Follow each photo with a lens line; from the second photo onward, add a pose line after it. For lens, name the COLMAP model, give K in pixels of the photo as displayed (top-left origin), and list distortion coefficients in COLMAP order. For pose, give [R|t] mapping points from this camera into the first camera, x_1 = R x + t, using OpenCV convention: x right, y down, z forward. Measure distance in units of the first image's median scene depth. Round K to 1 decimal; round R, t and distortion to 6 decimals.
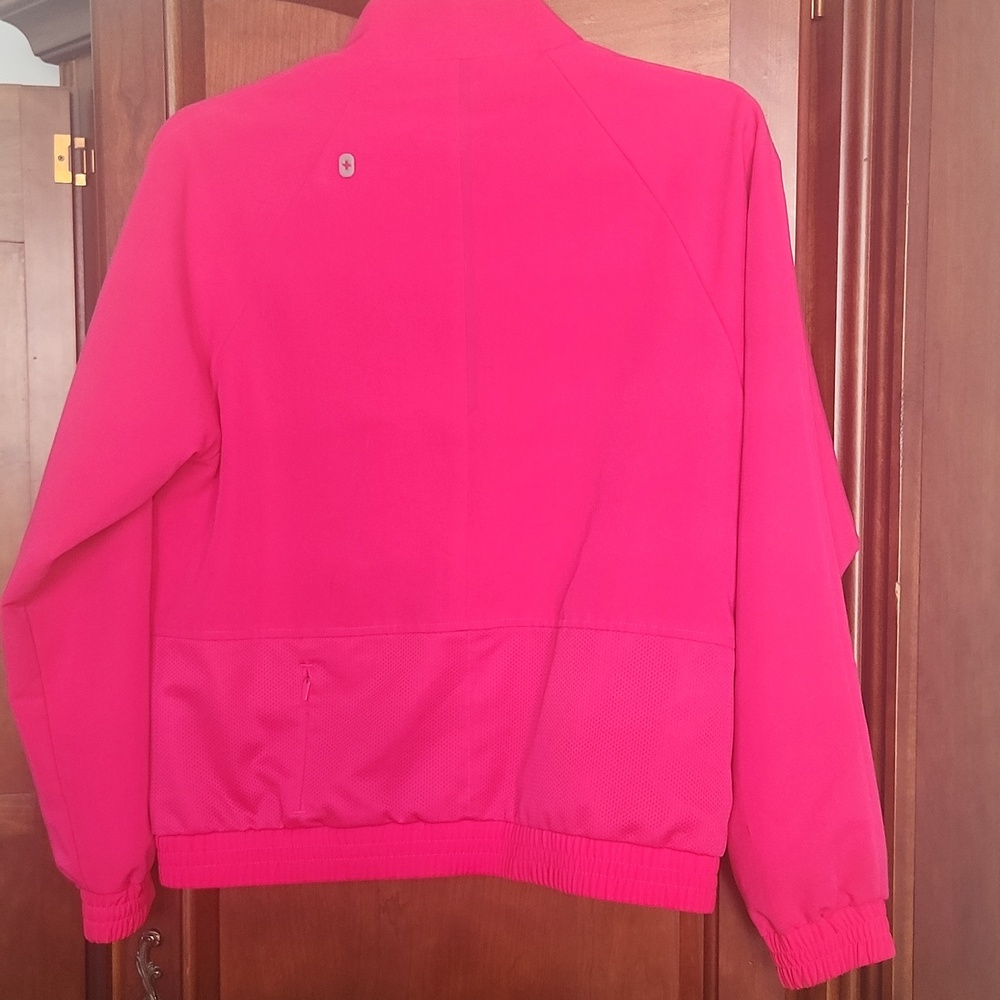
lens RADIAL K [[1479.5, 0, 501.2], [0, 1479.5, 500.1], [0, 0, 1]] dist [0.039737, 0.000000]
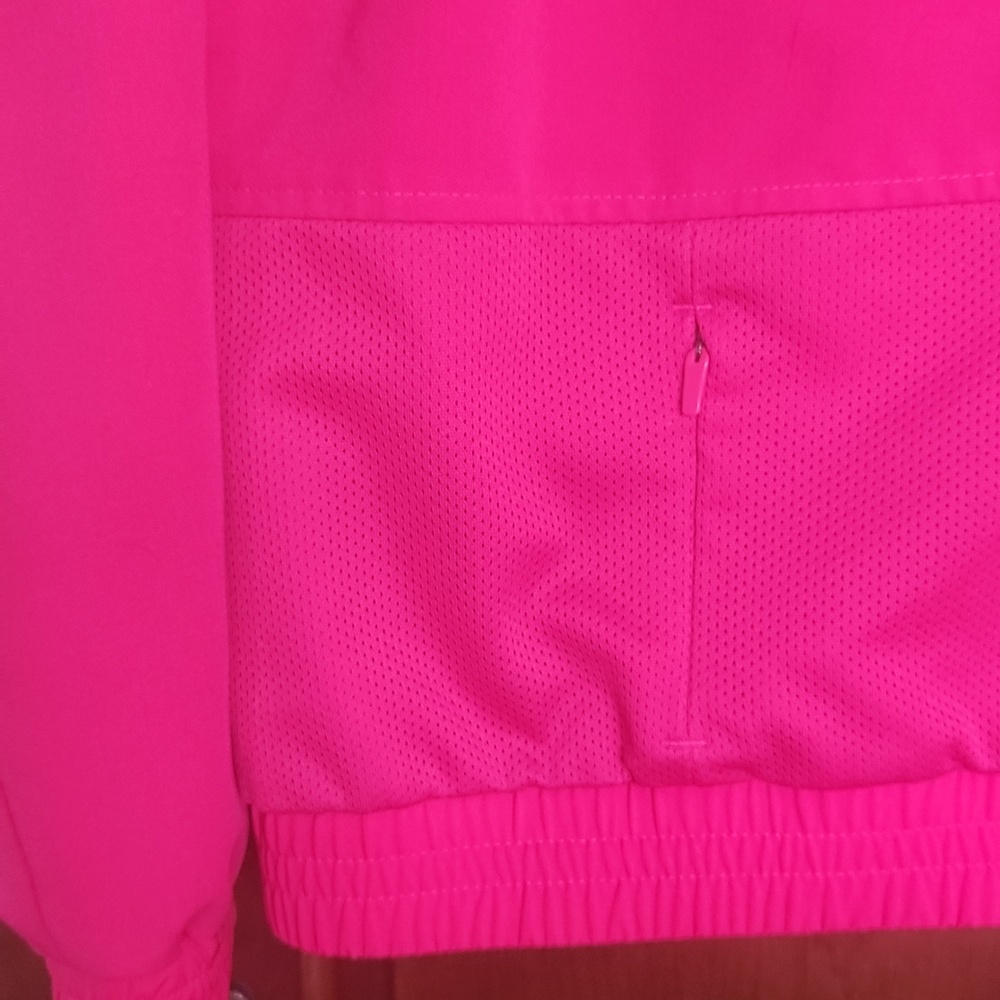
lens RADIAL K [[1479.5, 0, 498.9], [0, 1479.5, 500.8], [0, 0, 1]] dist [0.039737, 0.000000]
pose [[0.999607, -0.014574, 0.023935, -0.184403], [0.010648, 0.987599, 0.156634, 0.102437], [-0.025921, -0.156317, 0.987367, 0.673855]]
